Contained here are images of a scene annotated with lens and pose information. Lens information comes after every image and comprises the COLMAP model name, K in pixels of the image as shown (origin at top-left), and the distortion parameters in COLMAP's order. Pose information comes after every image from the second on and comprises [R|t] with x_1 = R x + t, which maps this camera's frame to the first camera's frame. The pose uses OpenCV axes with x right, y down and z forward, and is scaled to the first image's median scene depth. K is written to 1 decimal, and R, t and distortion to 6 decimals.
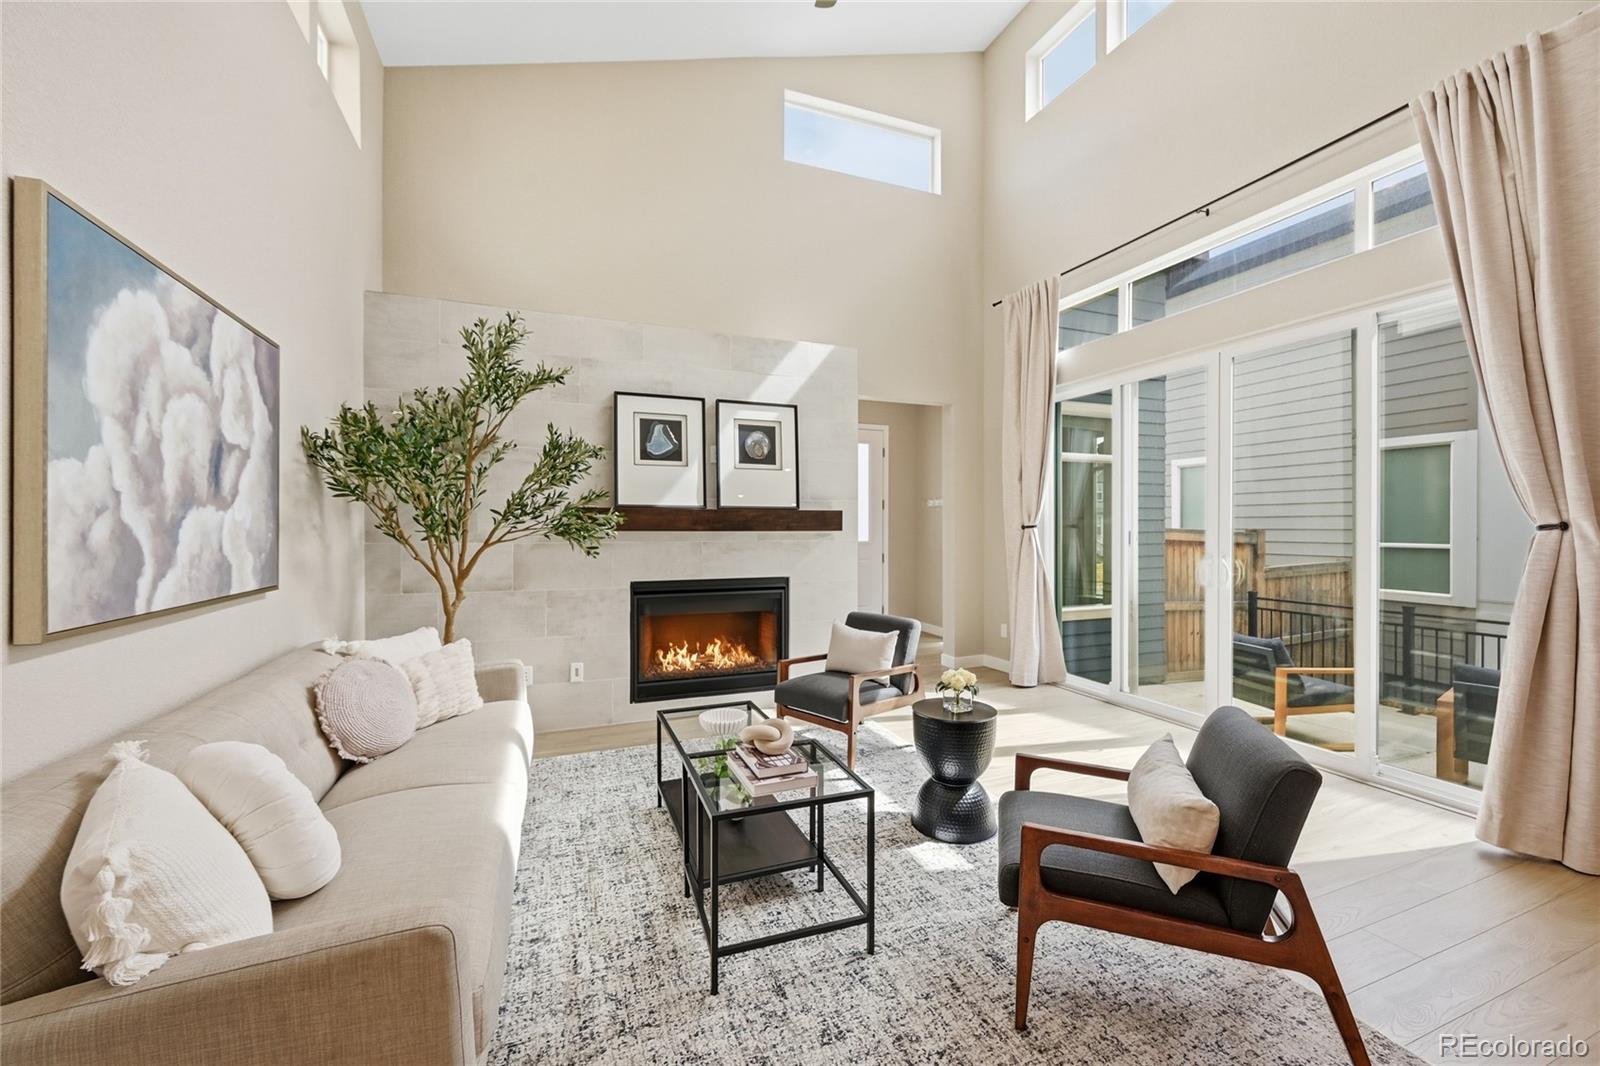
lens RADIAL K [[639.6, 0, 800.5], [0, 639.6, 526.6], [0, 0, 1]] dist [-0.001727, 0.000120]
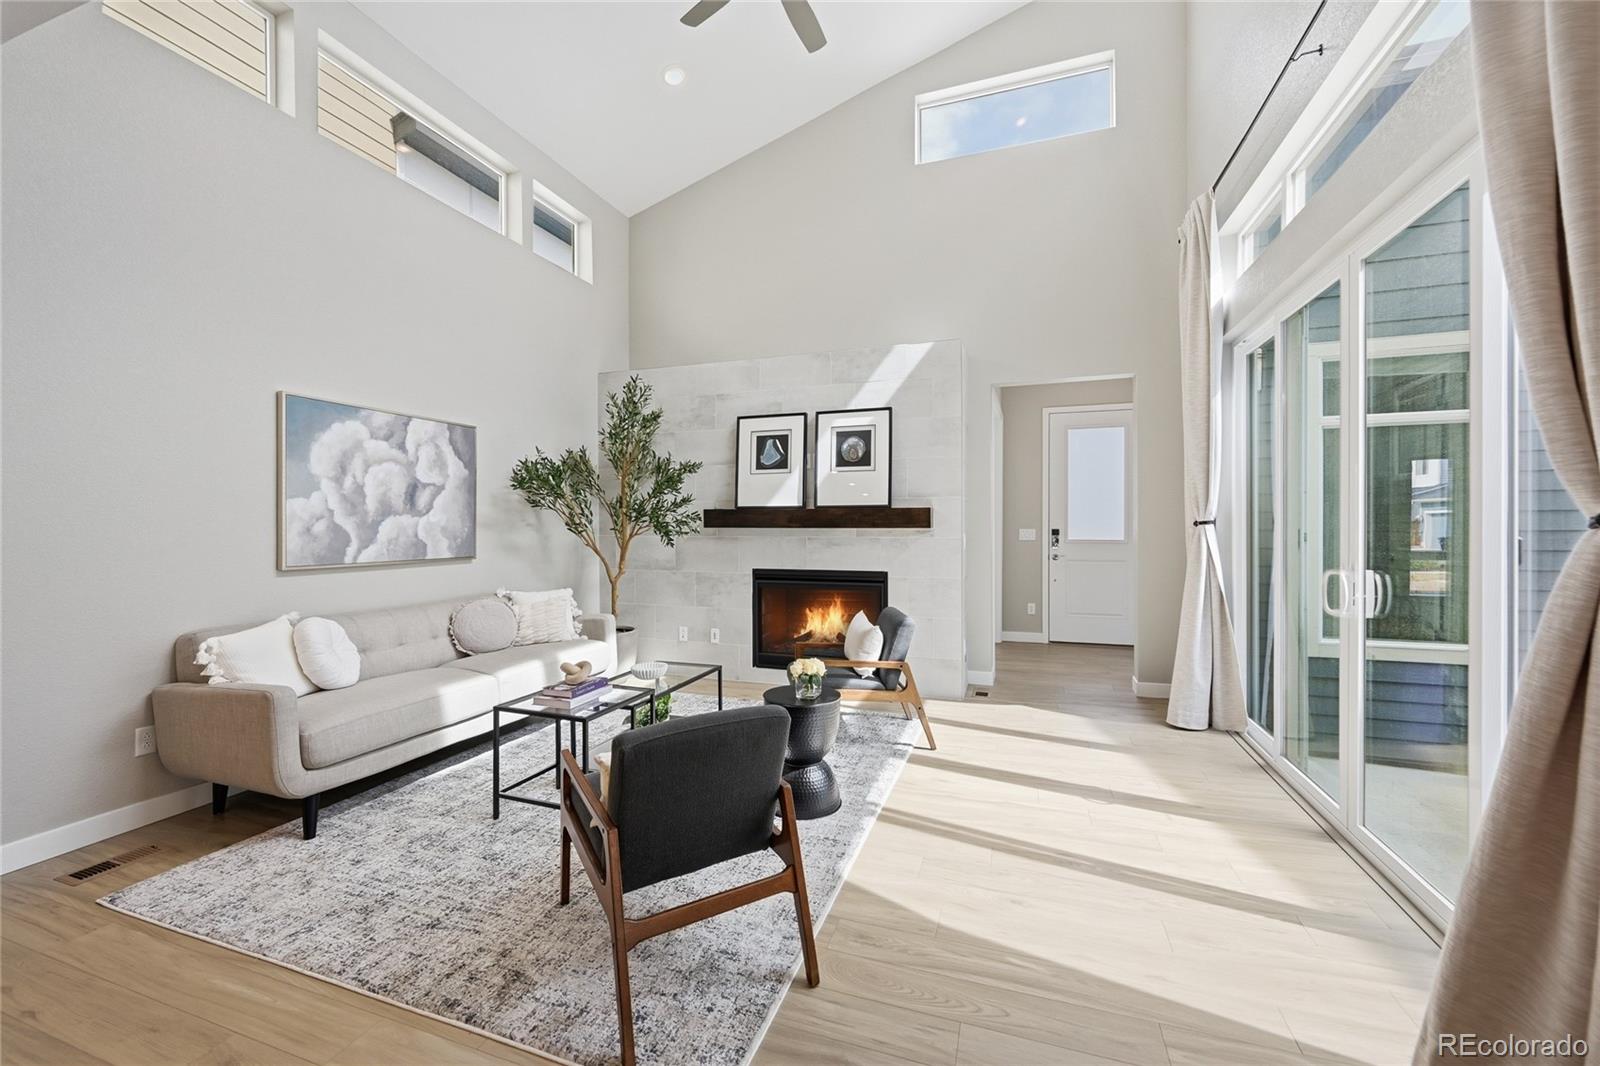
lens RADIAL K [[639.6, 0, 800.5], [0, 639.6, 526.6], [0, 0, 1]] dist [-0.001727, 0.000120]
pose [[0.752282, -0.000062, -0.658841, 0.627400], [0.002684, 0.999992, 0.002971, 0.001328], [0.658836, -0.004003, 0.752276, 0.130853]]
